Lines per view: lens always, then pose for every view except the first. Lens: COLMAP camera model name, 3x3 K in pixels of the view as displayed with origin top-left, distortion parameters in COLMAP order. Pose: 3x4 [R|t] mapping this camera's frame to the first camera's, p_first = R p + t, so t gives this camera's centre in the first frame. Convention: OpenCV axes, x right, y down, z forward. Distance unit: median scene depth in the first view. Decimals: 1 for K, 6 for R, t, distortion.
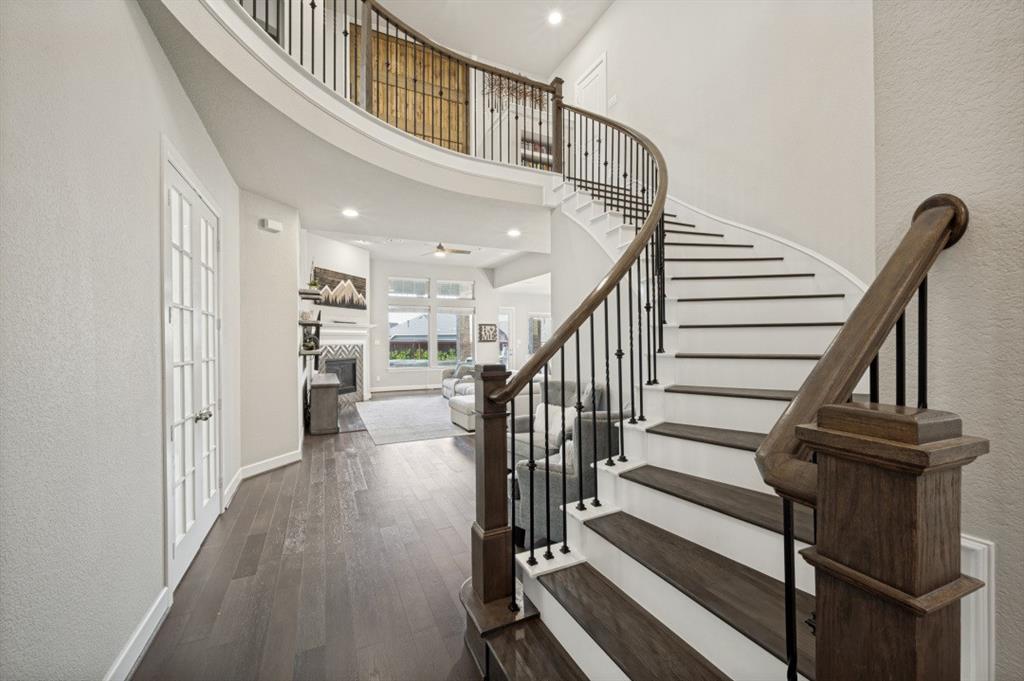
lens RADIAL K [[416.2, 0, 511.9], [0, 416.2, 340.3], [0, 0, 1]] dist [-0.000827, 0.000065]
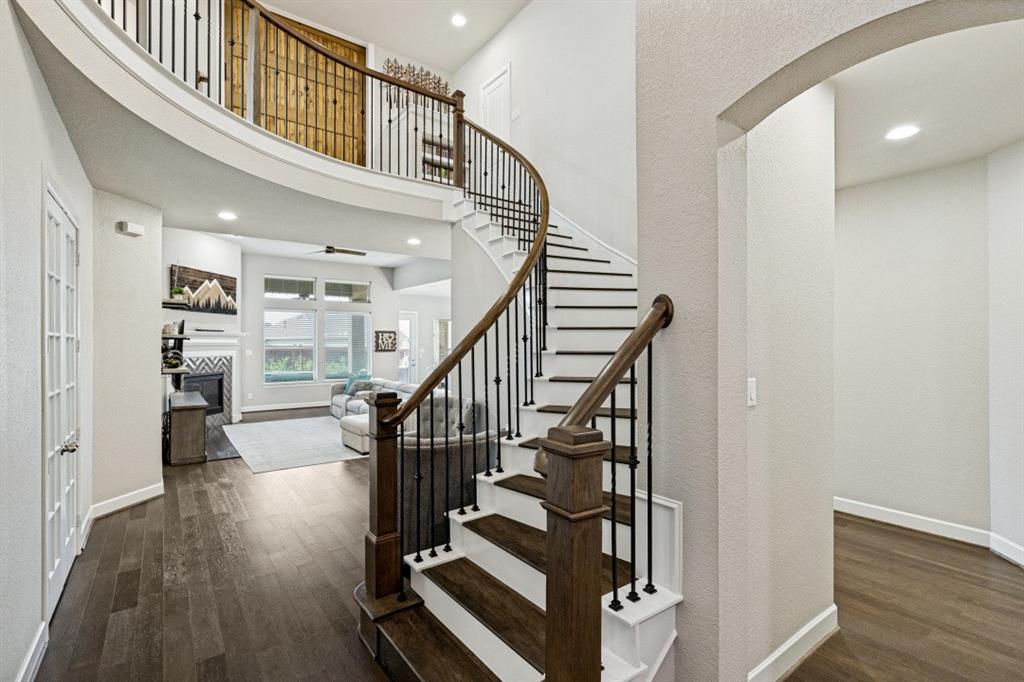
lens RADIAL K [[476.3, 0, 510.1], [0, 476.3, 340.7], [0, 0, 1]] dist [0.001958, 0.000611]
pose [[0.980756, 0.005605, 0.195156, 0.017838], [-0.003247, 0.999918, -0.012400, -0.036314], [-0.195209, 0.011527, 0.980694, -0.187513]]
